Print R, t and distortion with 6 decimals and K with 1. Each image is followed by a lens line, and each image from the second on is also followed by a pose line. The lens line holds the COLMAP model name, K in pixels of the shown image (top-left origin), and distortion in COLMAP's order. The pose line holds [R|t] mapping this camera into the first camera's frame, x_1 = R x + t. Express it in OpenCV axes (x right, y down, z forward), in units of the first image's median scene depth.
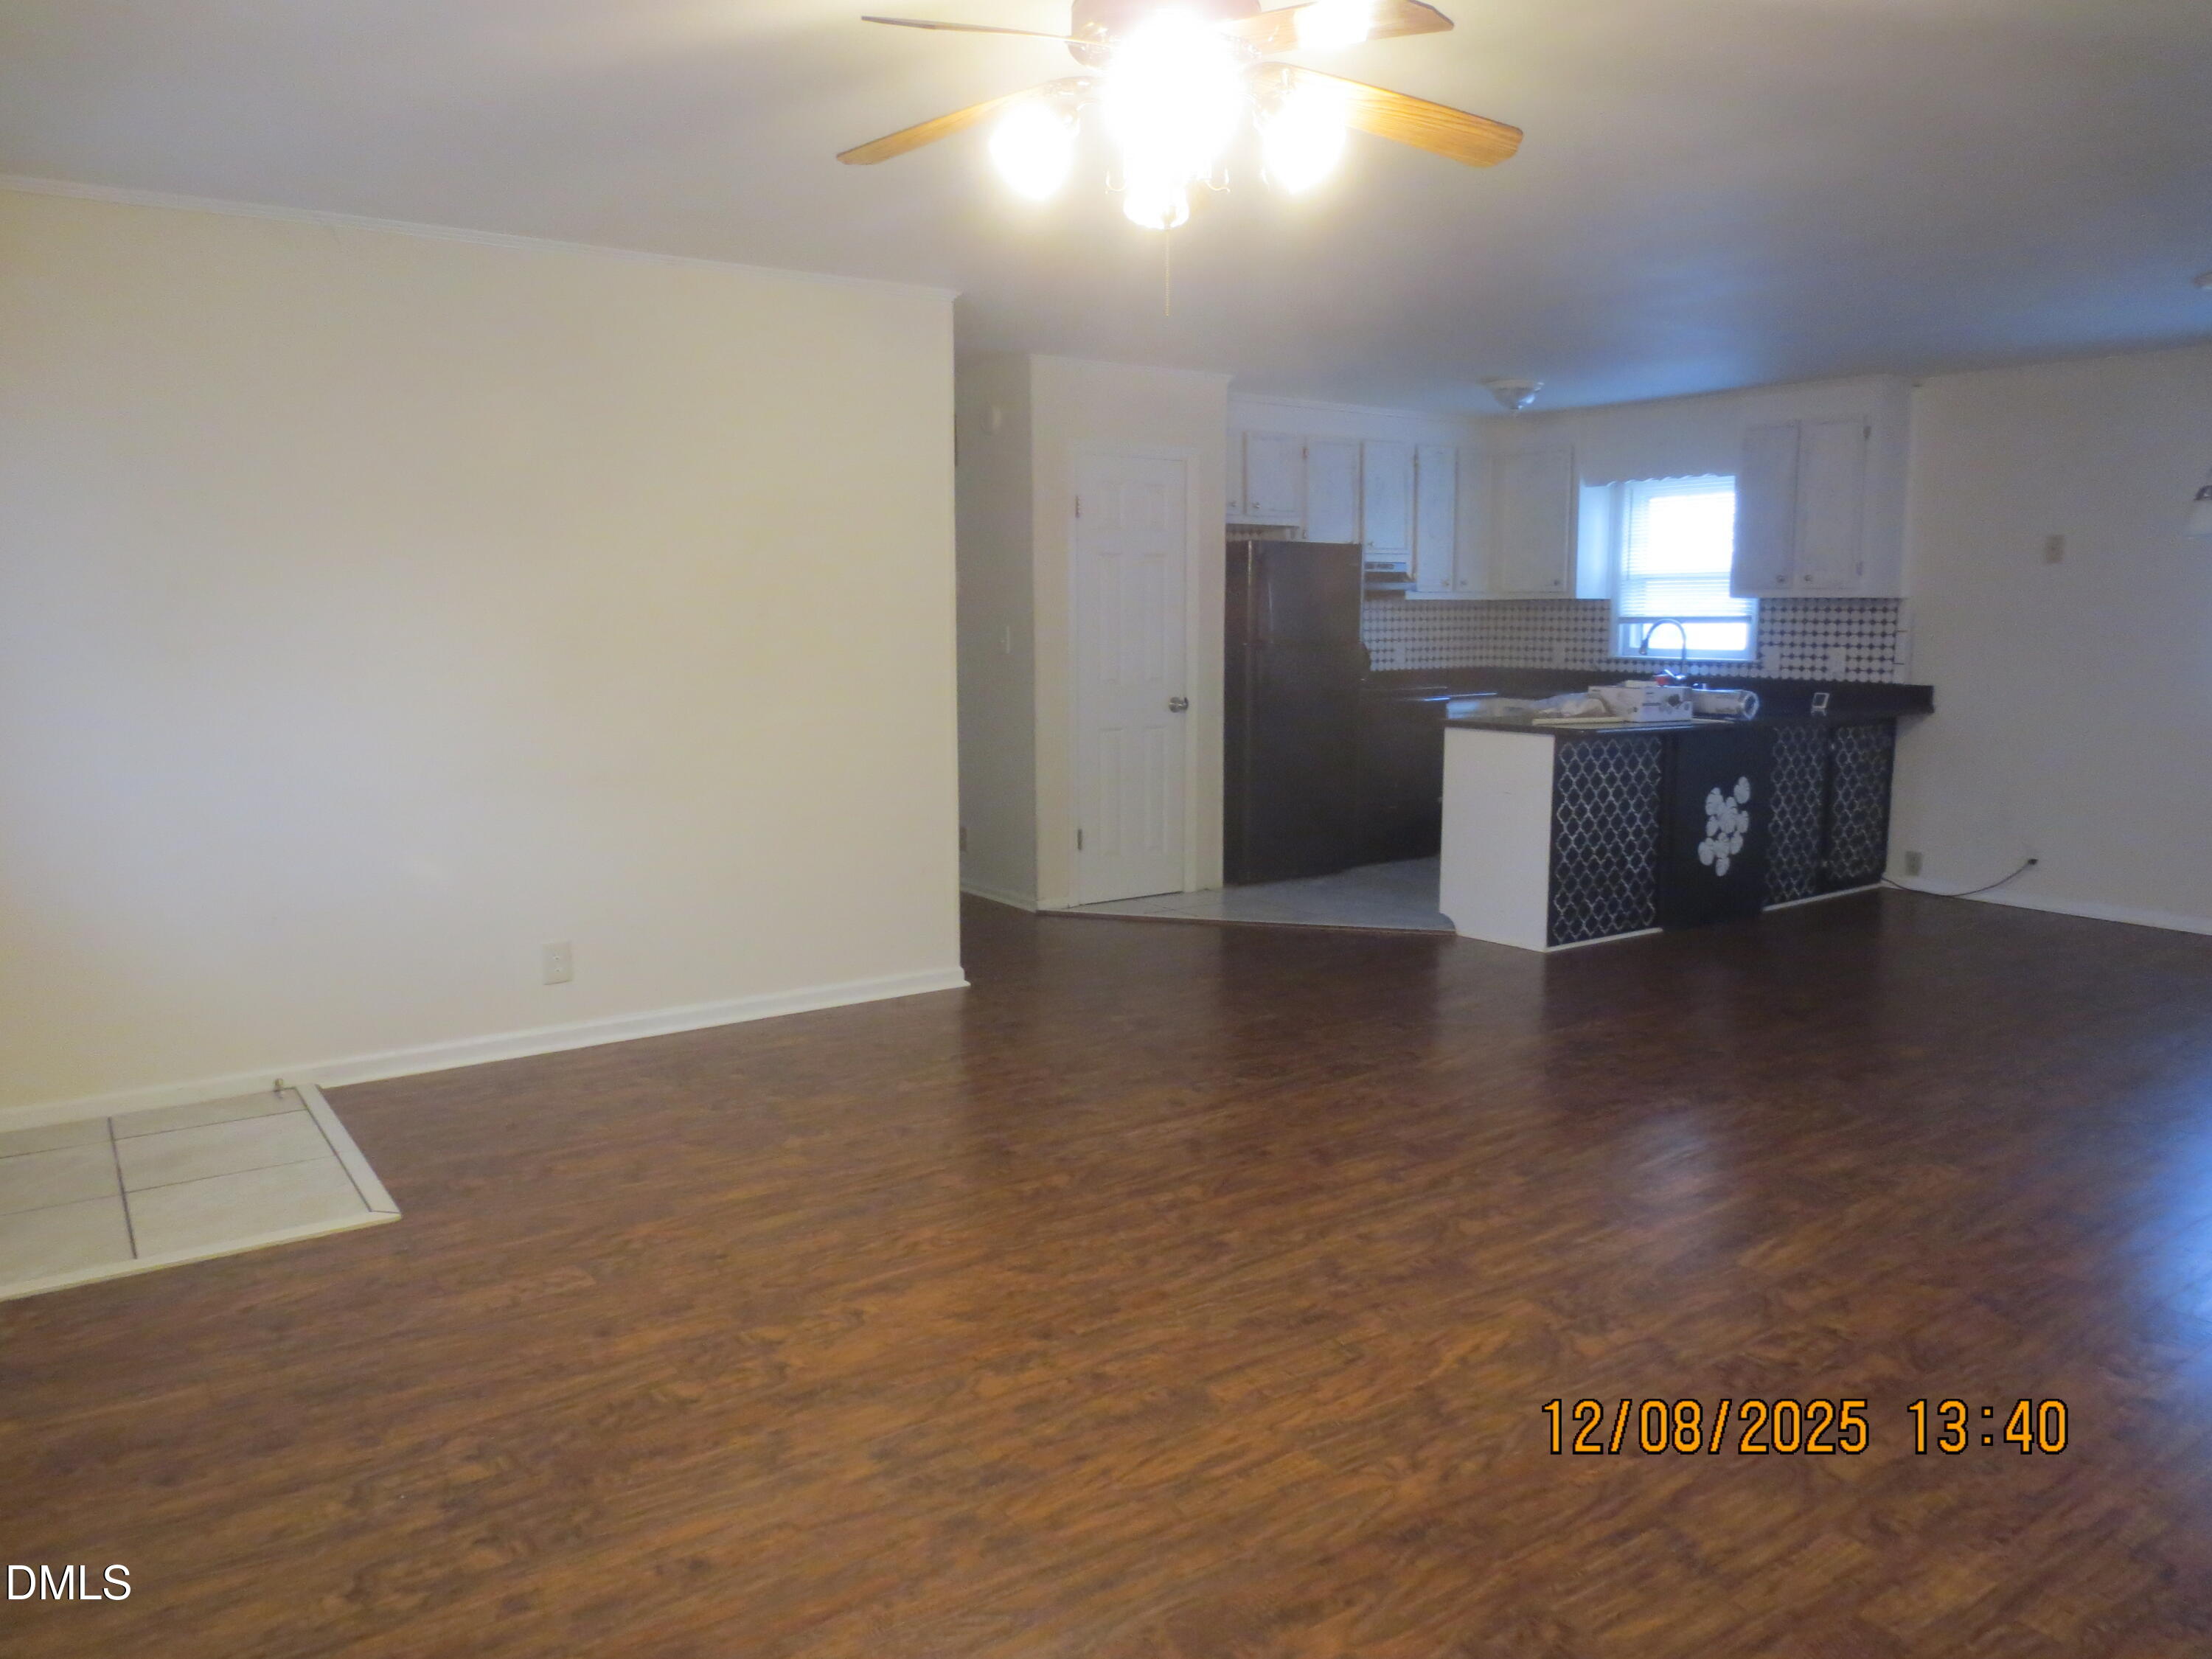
lens RADIAL K [[1558.6, 0, 1119.9], [0, 1558.6, 837.1], [0, 0, 1]] dist [0.011586, 0.003320]
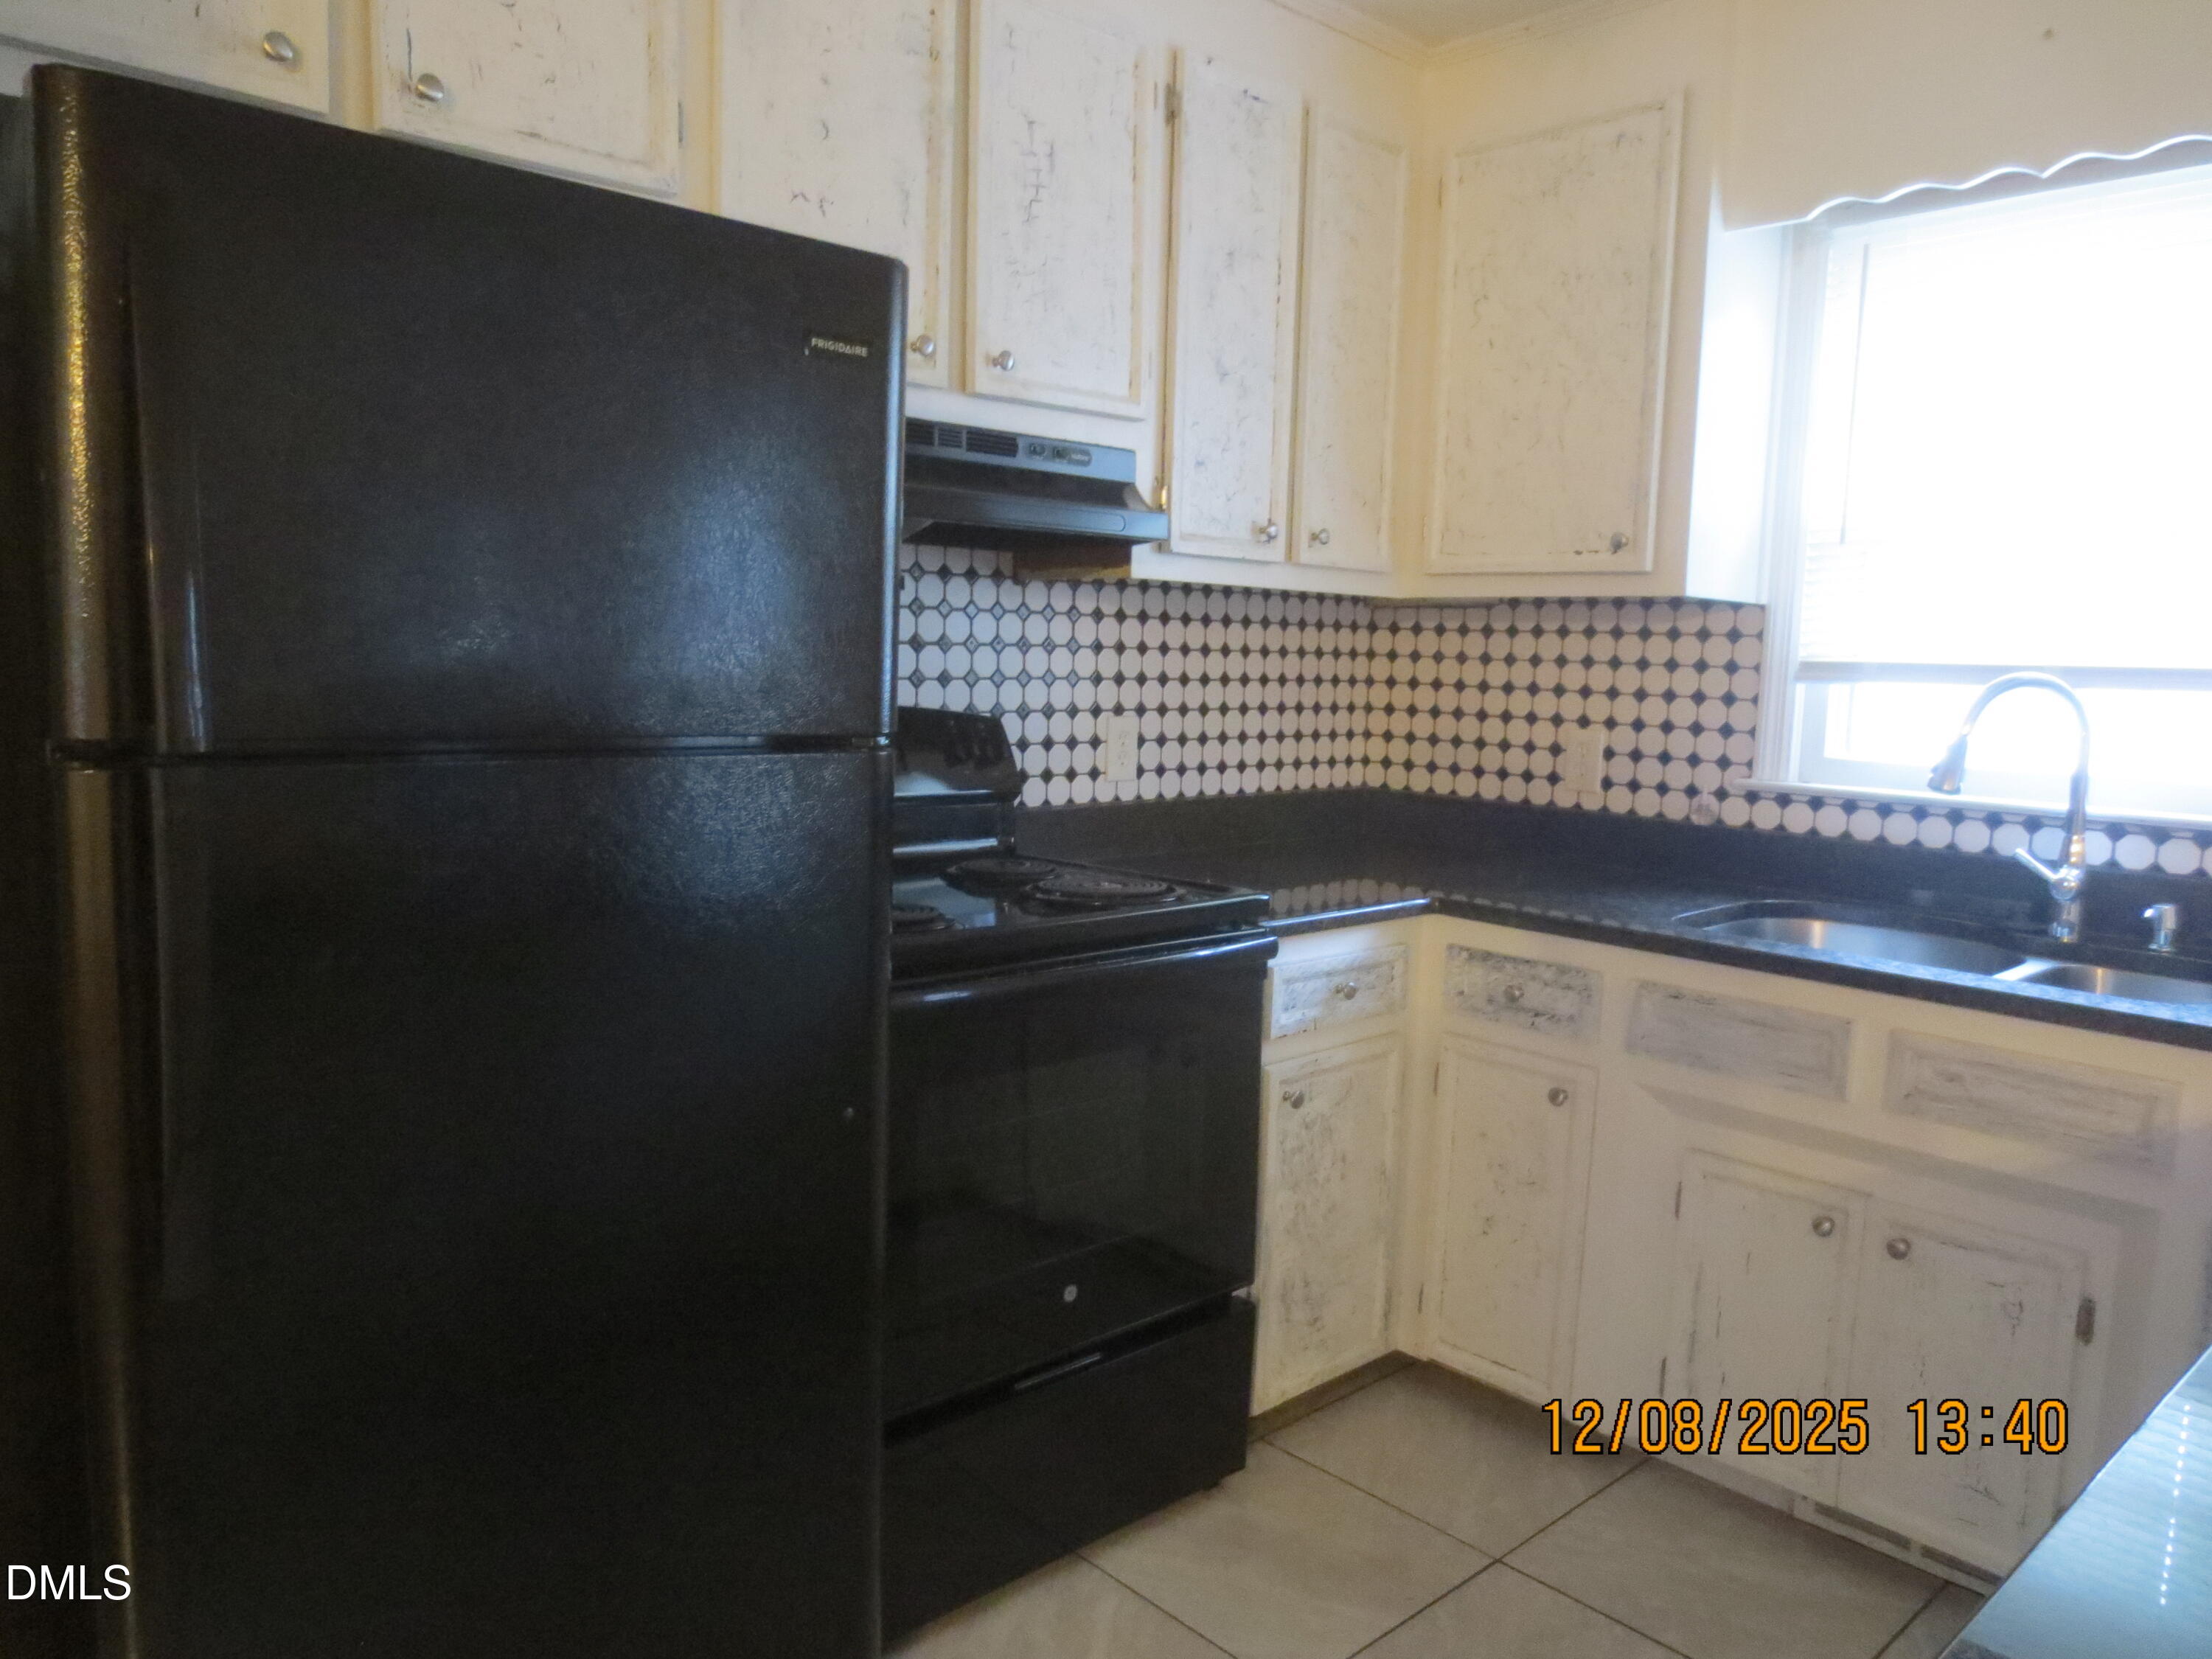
lens RADIAL K [[1558.6, 0, 1101.5], [0, 1558.6, 824.0], [0, 0, 1]] dist [0.011586, 0.003320]
pose [[0.991207, 0.018315, 0.131044, 0.136540], [-0.013965, 0.999323, -0.034037, -0.093720], [-0.131579, 0.031908, 0.990792, 0.694982]]
